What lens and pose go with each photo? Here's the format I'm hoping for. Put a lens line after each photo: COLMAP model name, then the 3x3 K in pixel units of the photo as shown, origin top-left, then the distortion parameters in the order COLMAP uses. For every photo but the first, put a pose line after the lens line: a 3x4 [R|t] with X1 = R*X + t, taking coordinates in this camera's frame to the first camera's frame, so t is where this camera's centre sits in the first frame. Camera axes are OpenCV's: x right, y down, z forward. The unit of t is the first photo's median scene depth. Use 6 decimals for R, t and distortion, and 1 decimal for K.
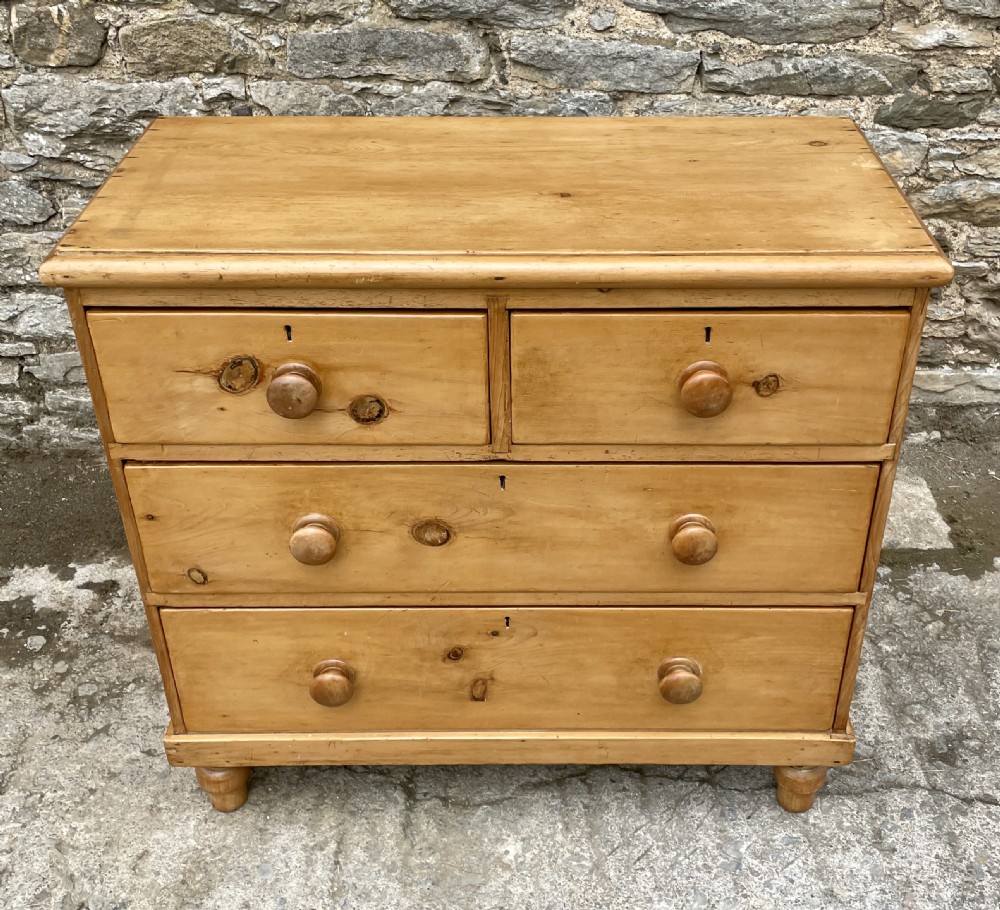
lens RADIAL K [[1196.1, 0, 532.2], [0, 1196.1, 445.1], [0, 0, 1]] dist [0.049594, 0.000000]
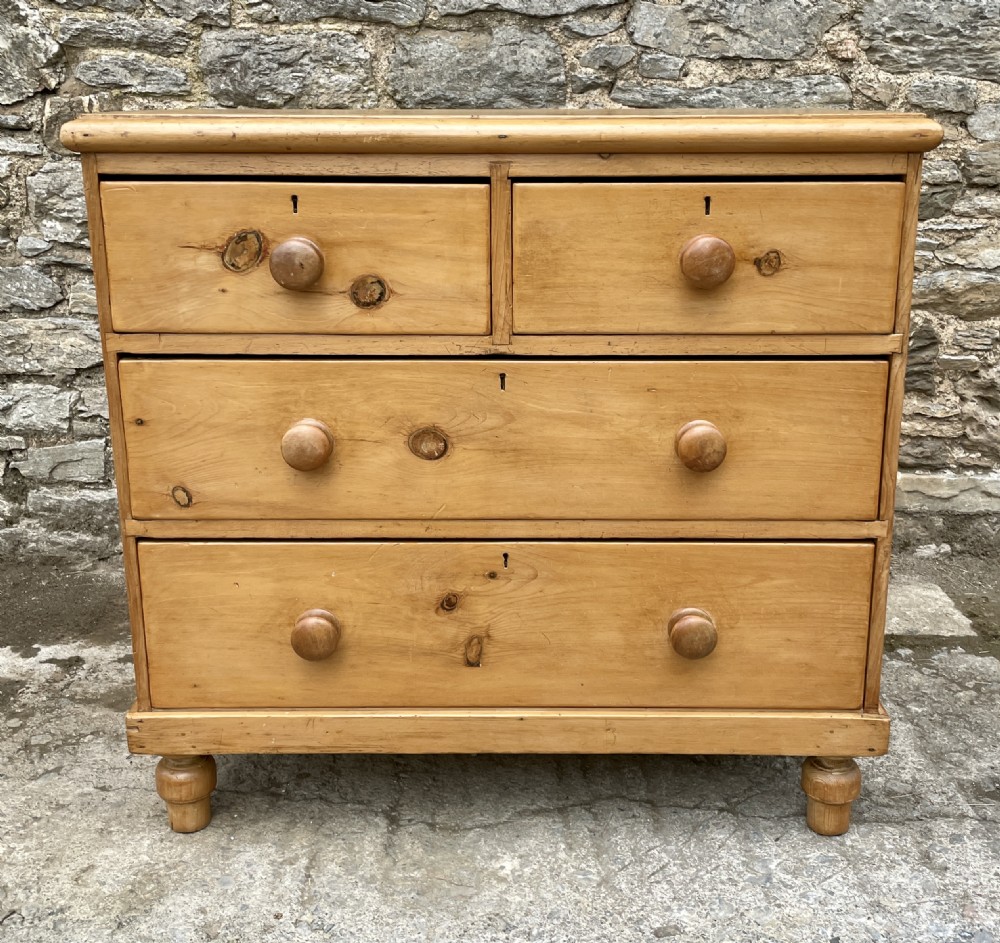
lens RADIAL K [[1222.8, 0, 505.1], [0, 1222.8, 445.0], [0, 0, 1]] dist [0.051444, 0.000000]
pose [[0.999967, 0.000952, -0.008032, -0.012300], [-0.003355, 0.952415, -0.304785, 0.321250], [0.007360, 0.304802, 0.952387, 0.053938]]
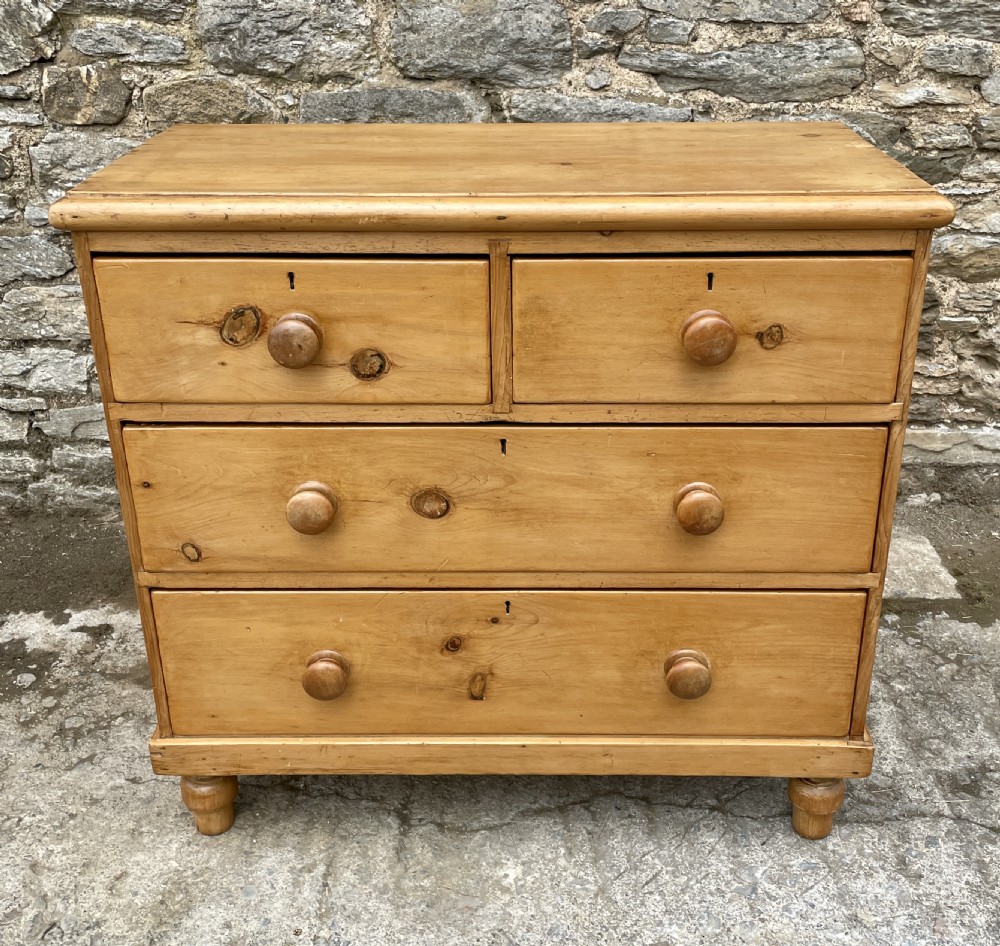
lens RADIAL K [[1157.4, 0, 510.4], [0, 1157.4, 440.7], [0, 0, 1]] dist [0.047108, 0.000000]
pose [[0.999880, -0.000140, -0.015508, -0.003567], [-0.002290, 0.987668, -0.156547, 0.146518], [0.015338, 0.156564, 0.987549, 0.048206]]
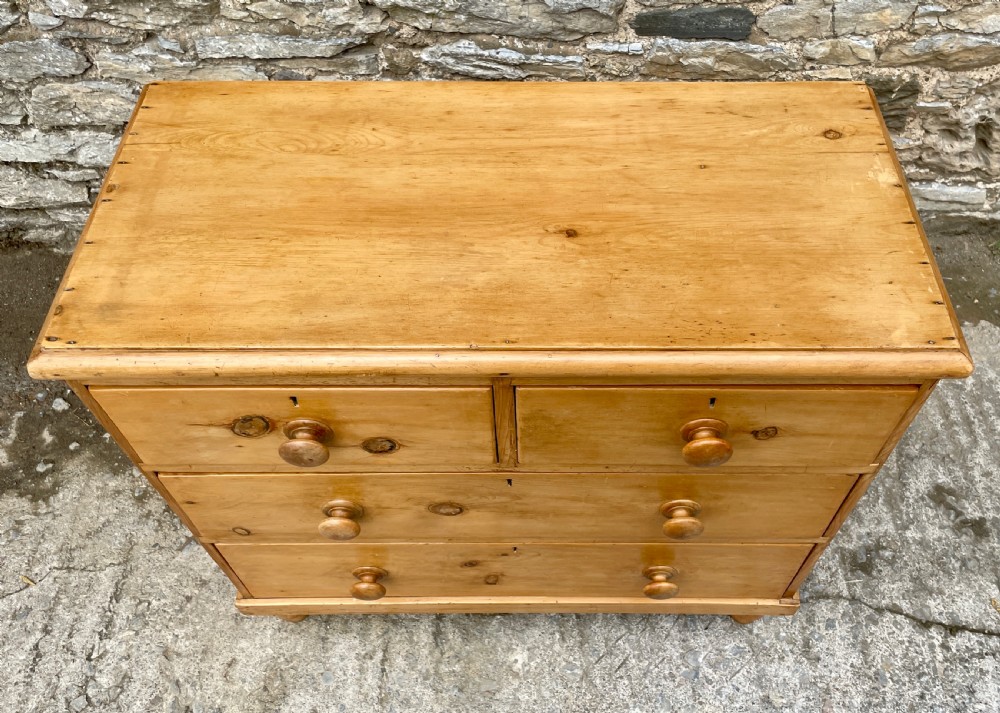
lens RADIAL K [[848.4, 0, 534.5], [0, 848.4, 336.6], [0, 0, 1]] dist [0.053460, -0.062309]
pose [[0.999999, 0.001516, 0.000395, -0.002195], [-0.001560, 0.939823, 0.341658, -0.297948], [0.000147, -0.341658, 0.939824, 0.267425]]
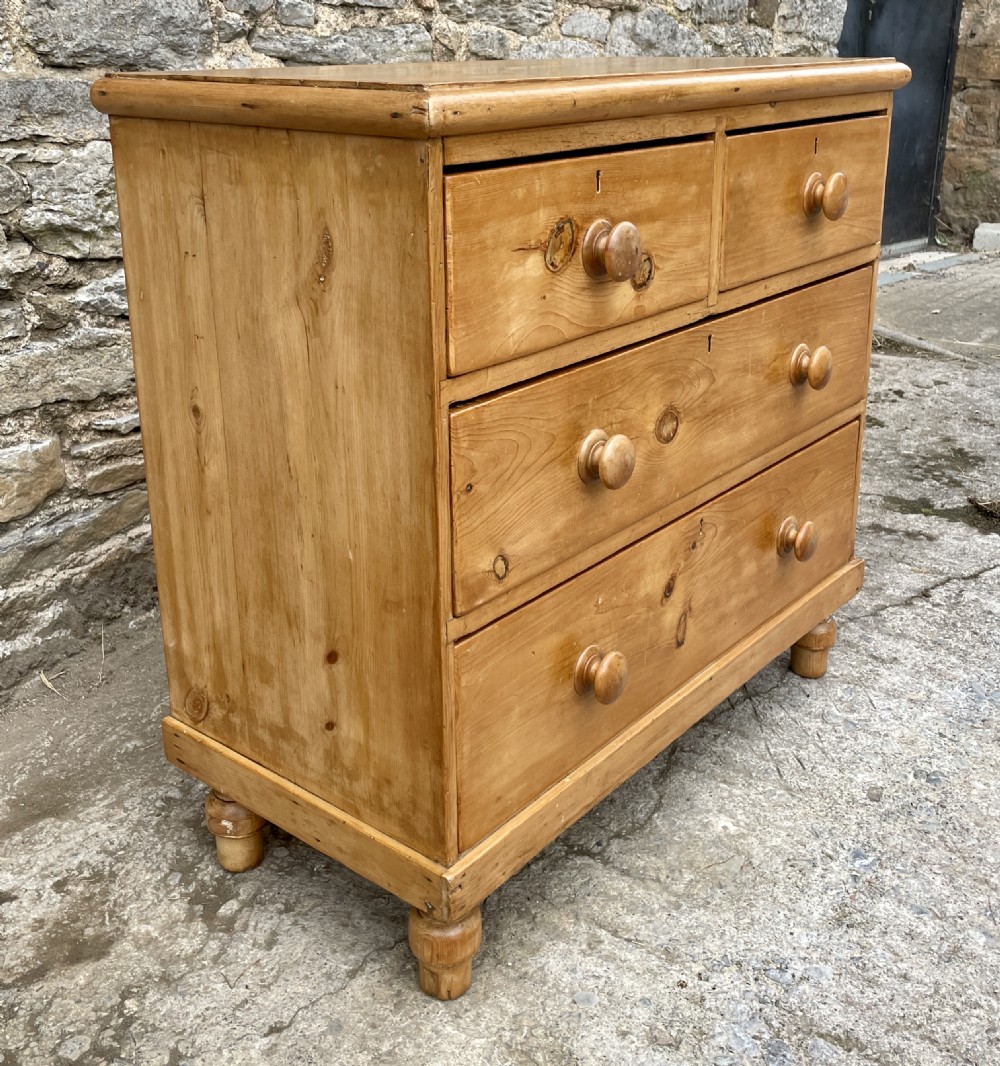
lens RADIAL K [[1233.8, 0, 494.6], [0, 1233.8, 419.5], [0, 0, 1]] dist [0.047108, 0.000000]
pose [[0.633897, -0.235240, 0.736774, -0.724829], [0.434390, 0.896464, -0.087509, 0.080831], [-0.639906, 0.375520, 0.670452, 0.396491]]
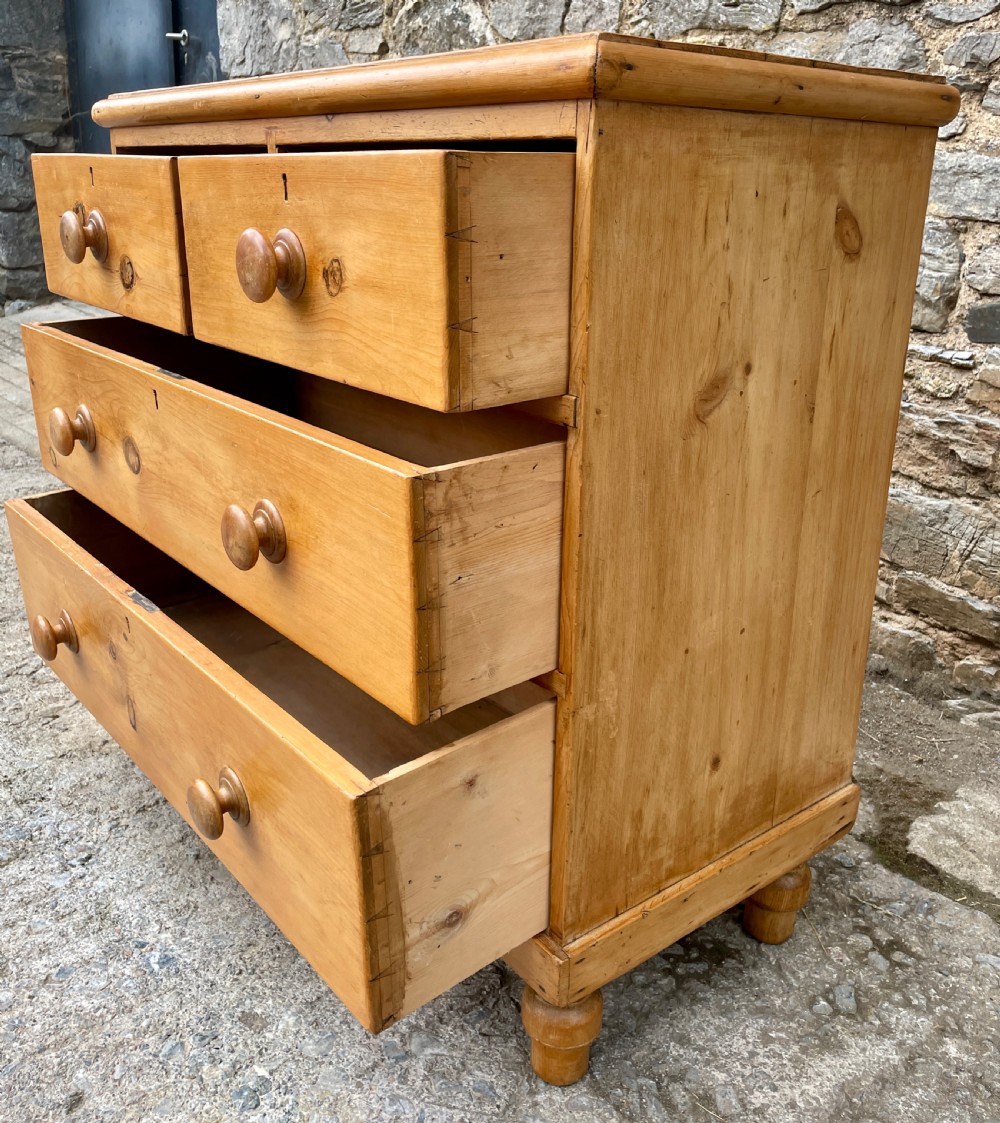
lens RADIAL K [[1046.3, 0, 497.8], [0, 1046.3, 527.3], [0, 0, 1]] dist [0.008460, 0.000000]
pose [[0.619512, 0.258257, -0.741288, 0.568925], [-0.450822, 0.890122, -0.066653, 0.092620], [0.642623, 0.375481, 0.667869, 0.519023]]
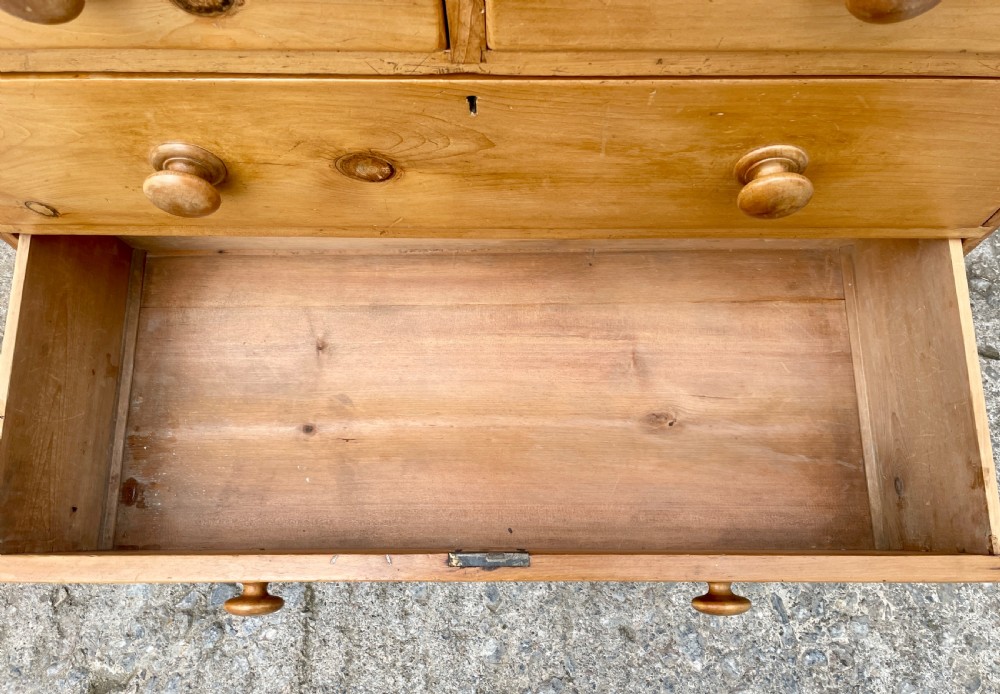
lens RADIAL K [[772.1, 0, 497.4], [0, 772.1, 333.8], [0, 0, 1]] dist [0.051538, -0.055865]
pose [[0.999817, 0.007980, -0.017385, -0.004070], [0.003306, 0.823043, 0.567969, -0.077901], [0.018841, -0.567923, 0.822866, 0.517458]]
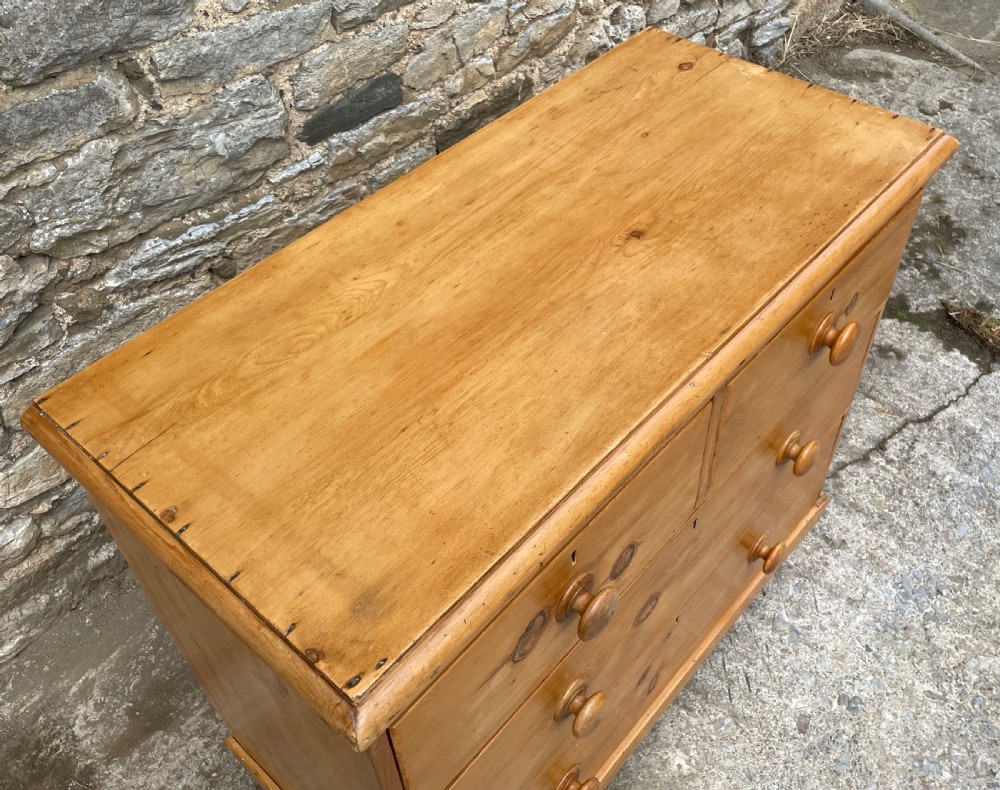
lens RADIAL K [[937.8, 0, 525.2], [0, 937.8, 372.1], [0, 0, 1]] dist [0.031288, 0.000000]
pose [[0.660468, -0.546660, 0.514728, -0.368132], [0.430827, 0.837354, 0.336490, -0.324284], [-0.614956, -0.000482, 0.788562, 0.402849]]
